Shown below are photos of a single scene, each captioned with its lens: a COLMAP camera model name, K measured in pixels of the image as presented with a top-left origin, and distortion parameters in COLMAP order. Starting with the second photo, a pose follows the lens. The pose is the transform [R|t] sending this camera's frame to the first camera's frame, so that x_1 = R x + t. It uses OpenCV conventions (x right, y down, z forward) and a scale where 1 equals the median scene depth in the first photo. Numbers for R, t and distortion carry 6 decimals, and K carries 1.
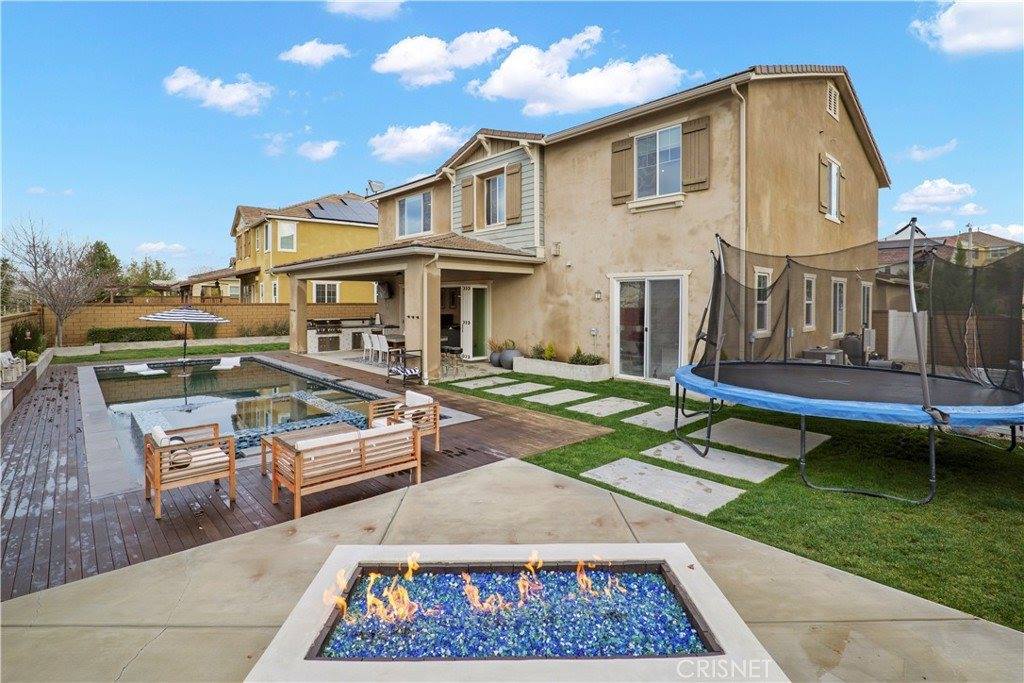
lens RADIAL K [[491.4, 0, 512.0], [0, 491.4, 341.5], [0, 0, 1]] dist [-0.002325, 0.000036]
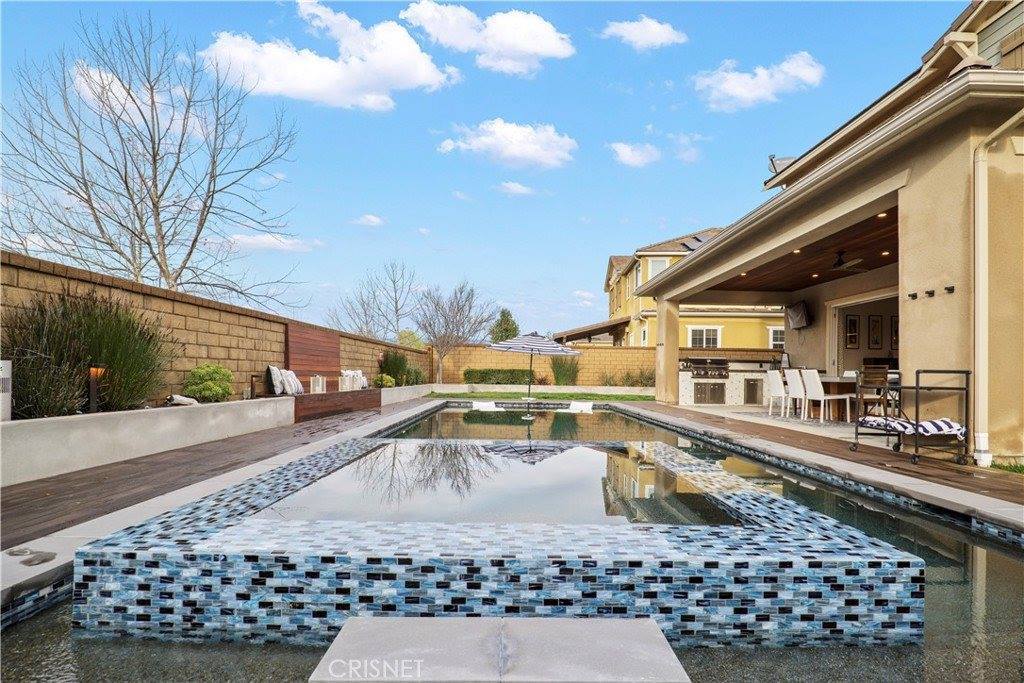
lens RADIAL K [[491.4, 0, 512.0], [0, 491.4, 341.5], [0, 0, 1]] dist [-0.002325, 0.000036]
pose [[0.749679, -0.039528, -0.660620, -0.128166], [-0.065201, 0.988947, -0.133164, 0.044401], [0.658582, 0.142904, 0.738816, 0.311814]]
